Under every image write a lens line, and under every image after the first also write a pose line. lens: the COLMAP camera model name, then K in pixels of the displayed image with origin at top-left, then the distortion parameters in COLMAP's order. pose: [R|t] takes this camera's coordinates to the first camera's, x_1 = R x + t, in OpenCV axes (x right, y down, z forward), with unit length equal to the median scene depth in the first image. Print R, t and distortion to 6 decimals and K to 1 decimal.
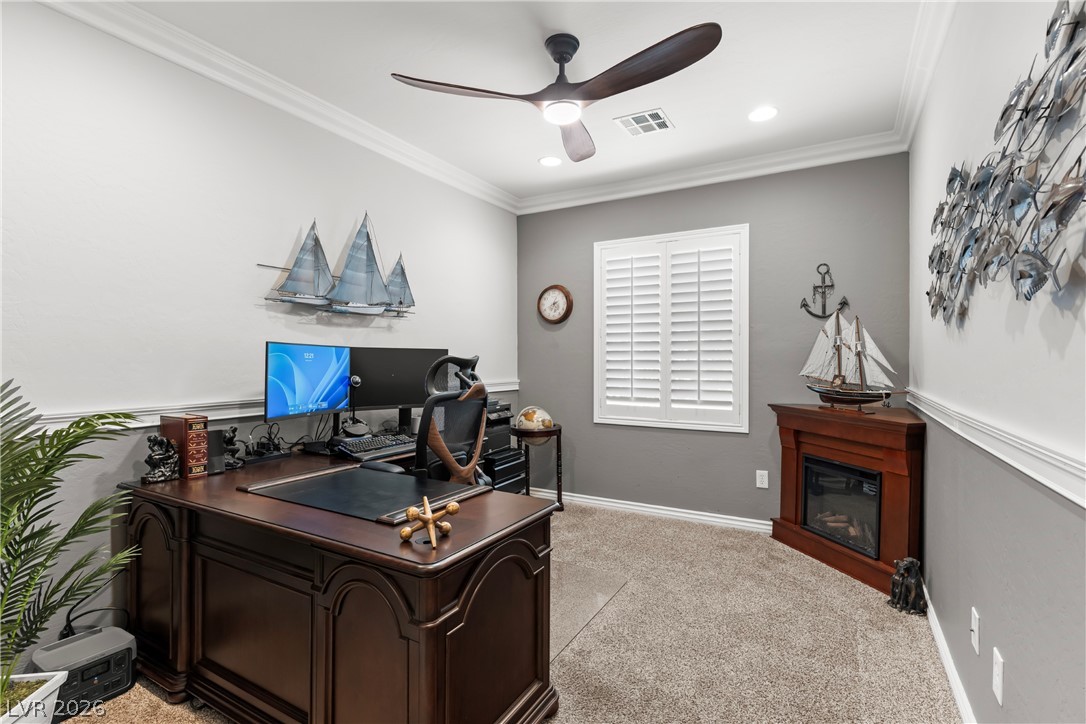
lens RADIAL K [[513.6, 0, 545.4], [0, 513.6, 358.8], [0, 0, 1]] dist [0.001851, 0.000062]
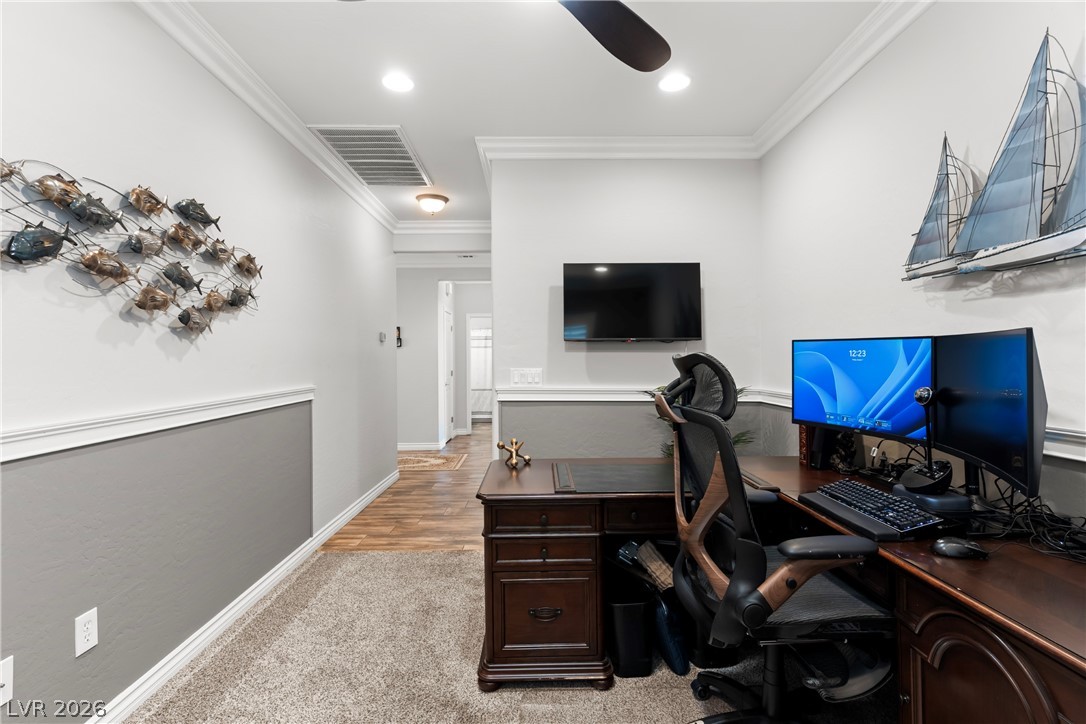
lens RADIAL K [[513.6, 0, 545.4], [0, 513.6, 358.8], [0, 0, 1]] dist [0.001851, 0.000062]
pose [[-0.855220, 0.004604, -0.518244, 0.298229], [0.006074, 0.999981, -0.001139, -0.000061], [0.518229, -0.004121, -0.855232, 1.304288]]
